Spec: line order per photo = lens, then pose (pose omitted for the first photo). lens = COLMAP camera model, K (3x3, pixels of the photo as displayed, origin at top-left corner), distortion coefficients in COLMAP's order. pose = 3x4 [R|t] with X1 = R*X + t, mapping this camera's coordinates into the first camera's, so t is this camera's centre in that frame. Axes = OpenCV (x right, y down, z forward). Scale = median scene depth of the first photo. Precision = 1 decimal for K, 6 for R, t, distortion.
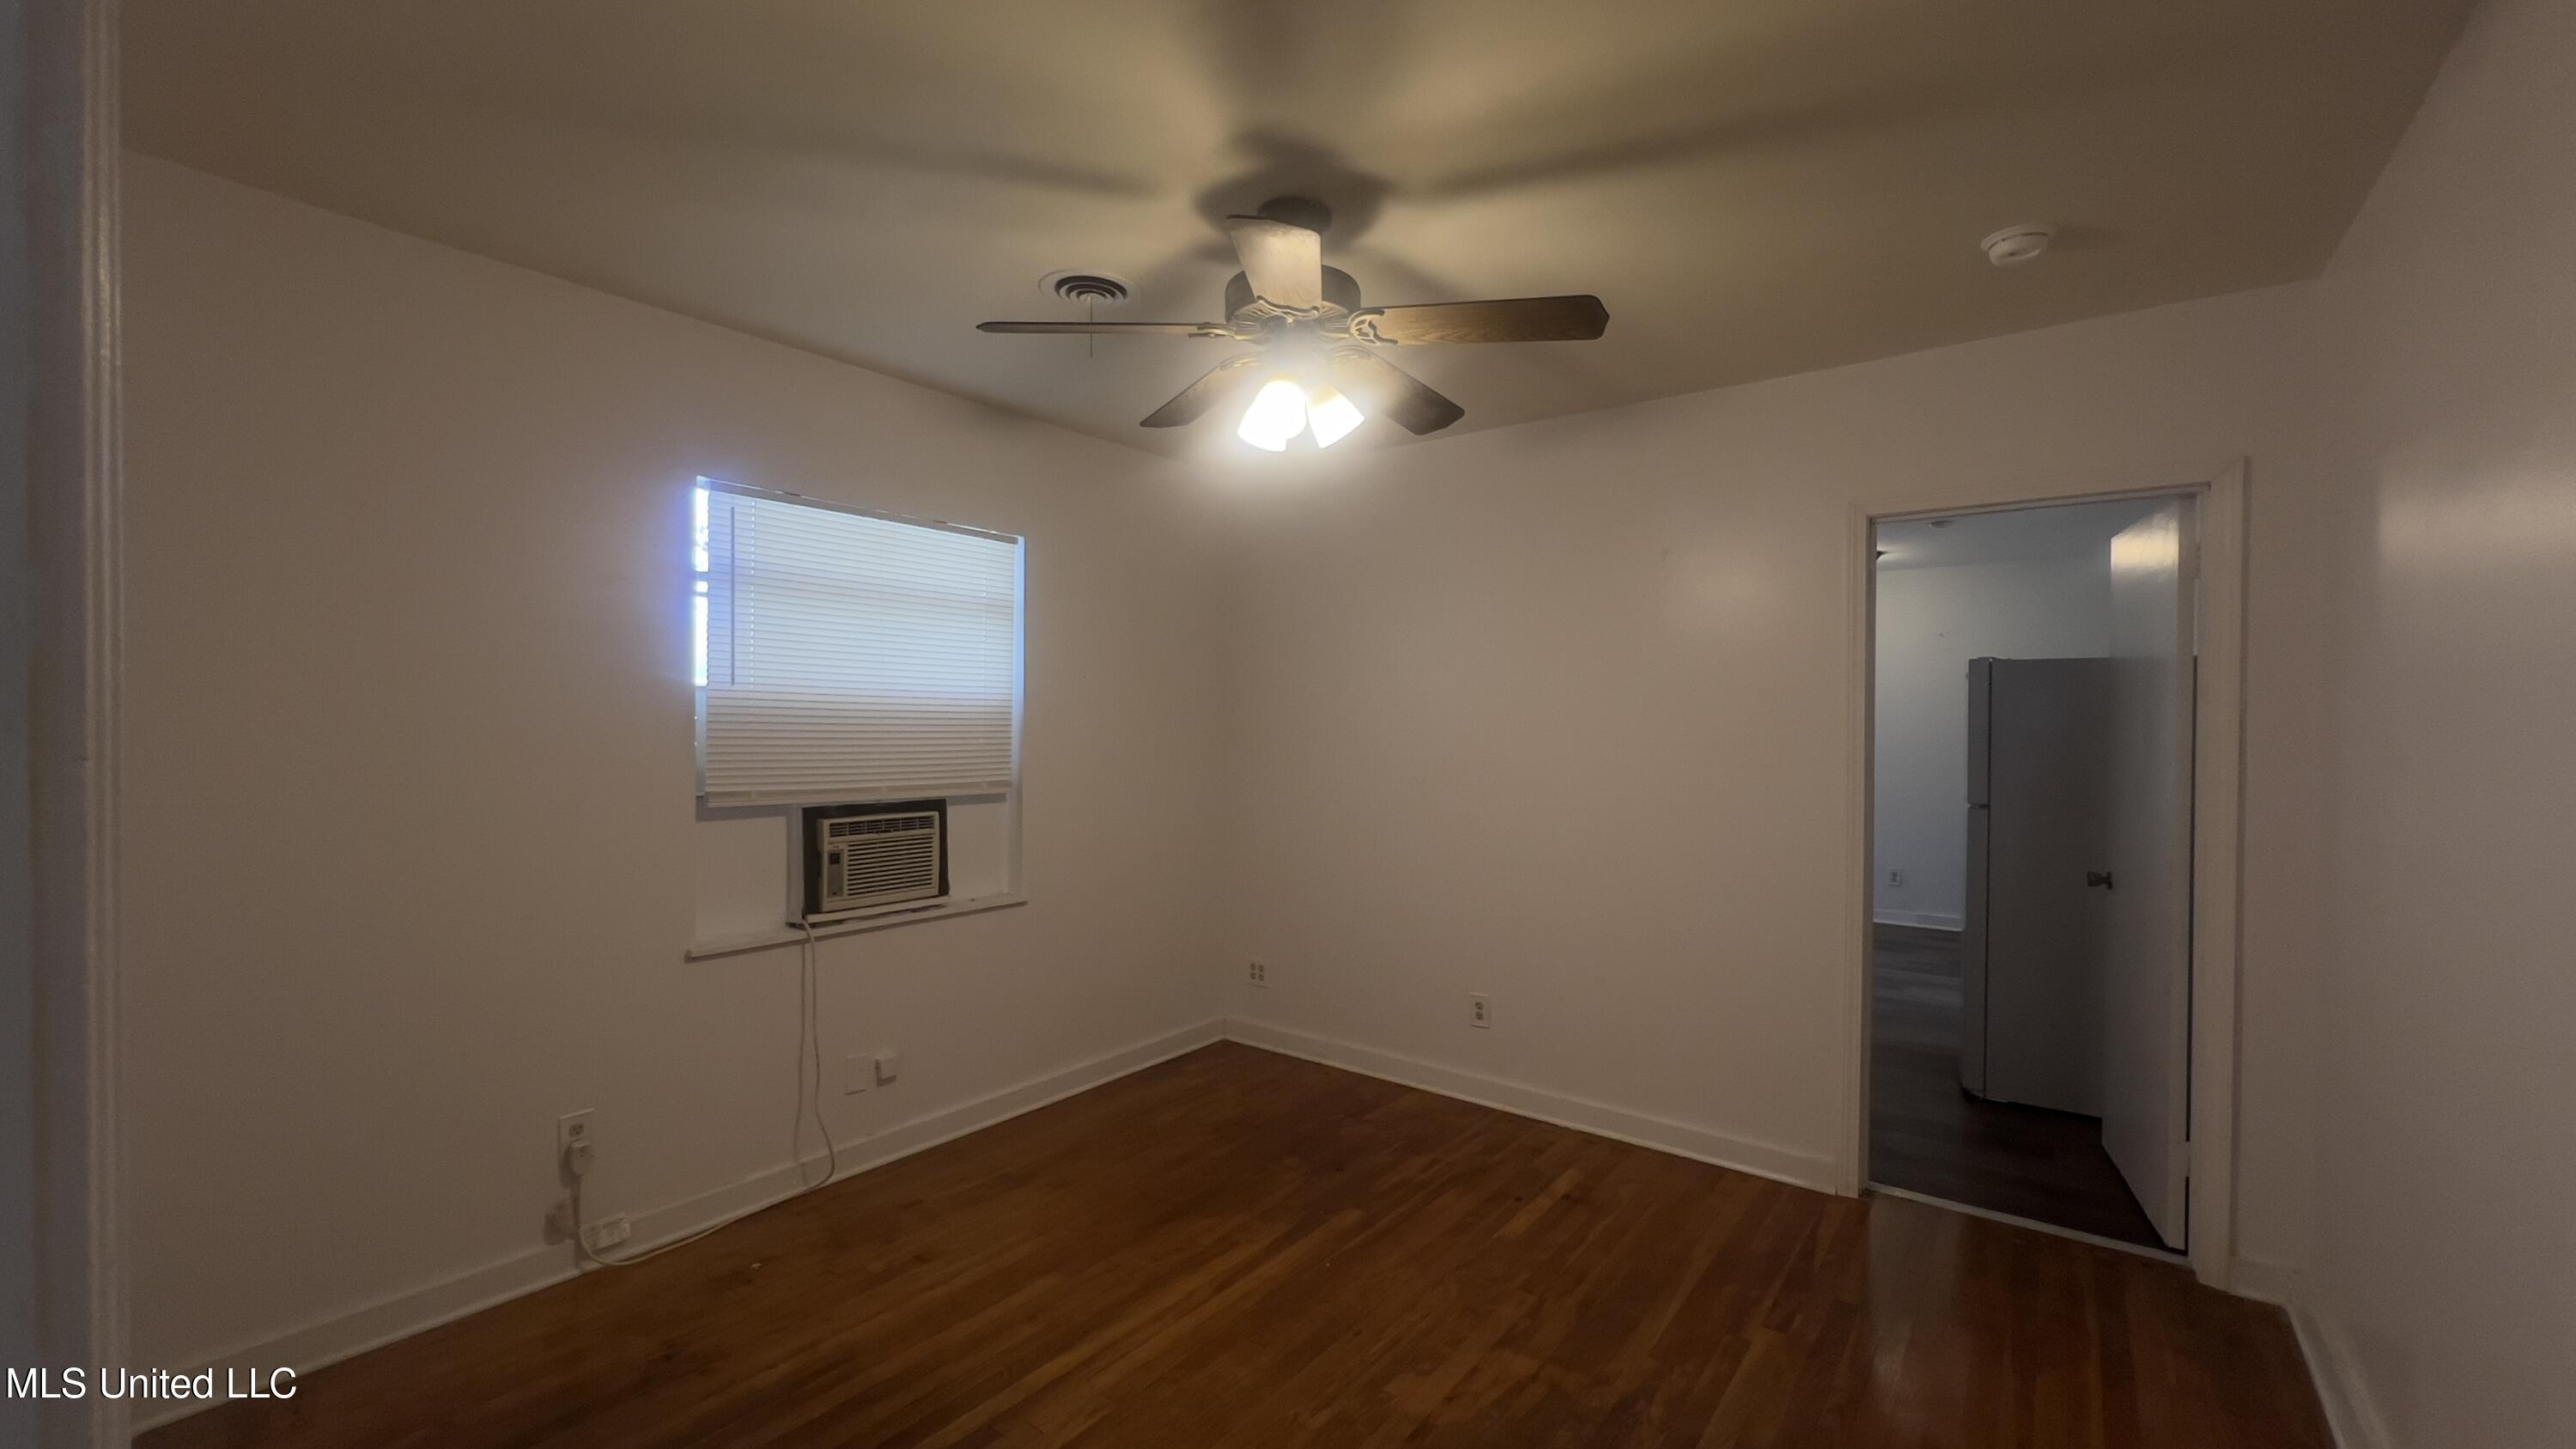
lens RADIAL K [[1028.5, 0, 1294.5], [0, 1028.5, 720.0], [0, 0, 1]] dist [0.000765, 0.000176]
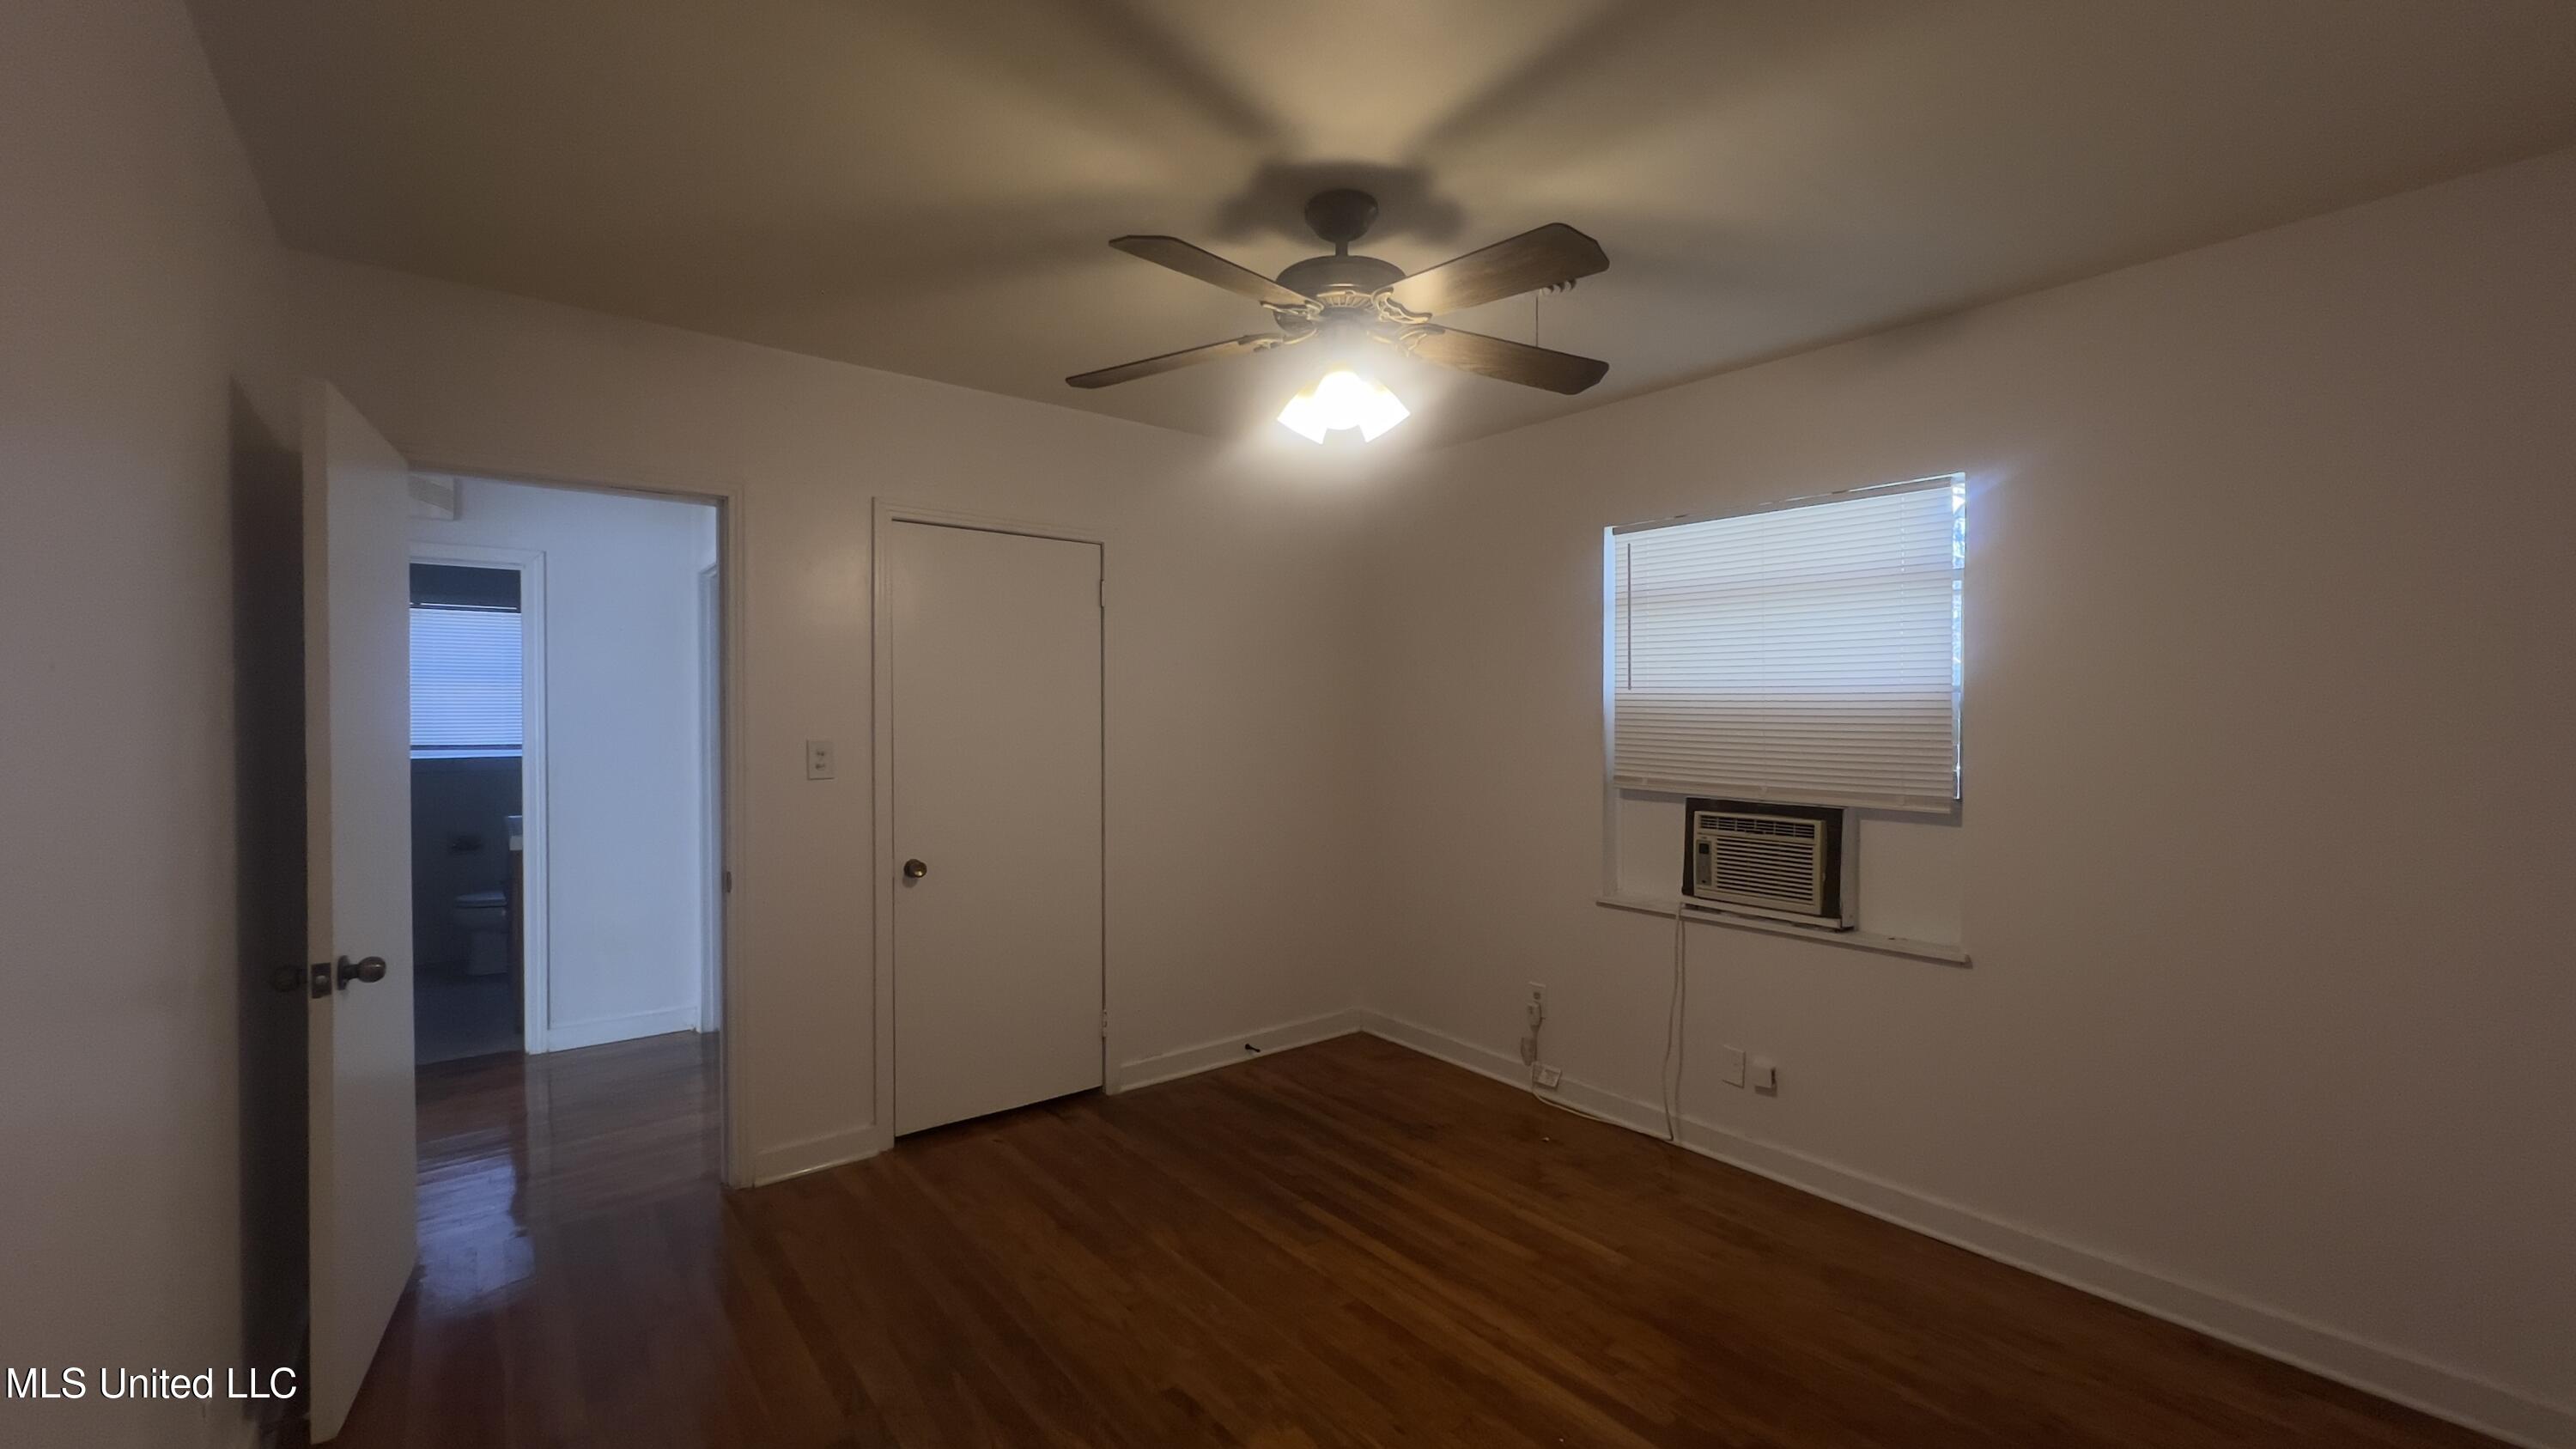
lens RADIAL K [[1042.2, 0, 1294.5], [0, 1042.2, 729.9], [0, 0, 1]] dist [0.003141, 0.000031]
pose [[-0.240945, 0.002143, -0.970536, 0.703531], [-0.008847, 0.999951, 0.004404, 0.011447], [0.970498, 0.009647, -0.240914, 0.857178]]
